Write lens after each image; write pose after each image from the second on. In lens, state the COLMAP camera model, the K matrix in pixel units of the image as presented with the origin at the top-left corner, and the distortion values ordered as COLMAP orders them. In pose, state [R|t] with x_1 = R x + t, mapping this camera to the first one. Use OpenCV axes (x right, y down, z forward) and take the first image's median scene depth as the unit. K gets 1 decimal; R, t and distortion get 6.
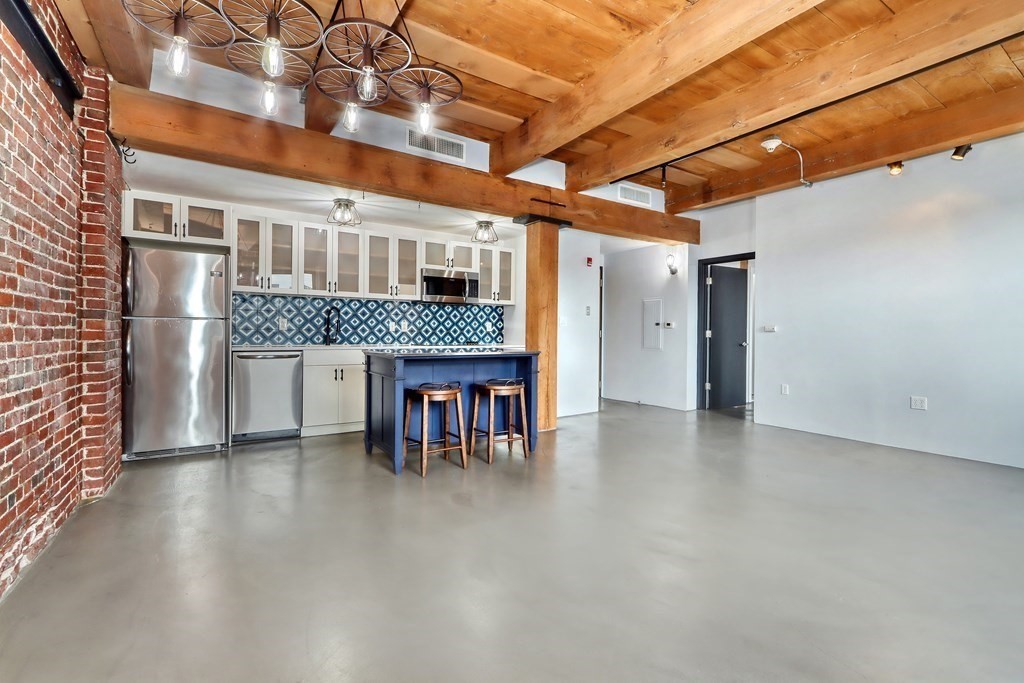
lens RADIAL K [[471.9, 0, 512.1], [0, 471.9, 335.3], [0, 0, 1]] dist [0.008847, -0.000155]
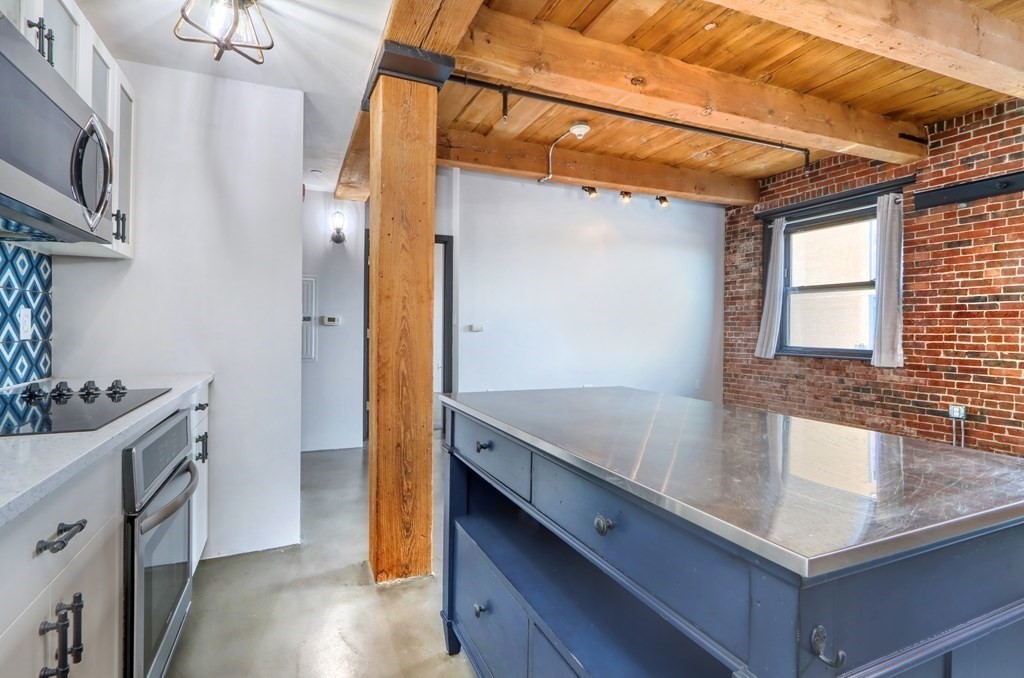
lens RADIAL K [[489.7, 0, 492.1], [0, 489.7, 326.9], [0, 0, 1]] dist [0.000323, -0.001630]
pose [[0.188331, -0.007216, 0.982079, -0.325394], [-0.000950, 0.999971, 0.007530, -0.021226], [-0.982105, -0.002351, 0.188318, 0.756390]]
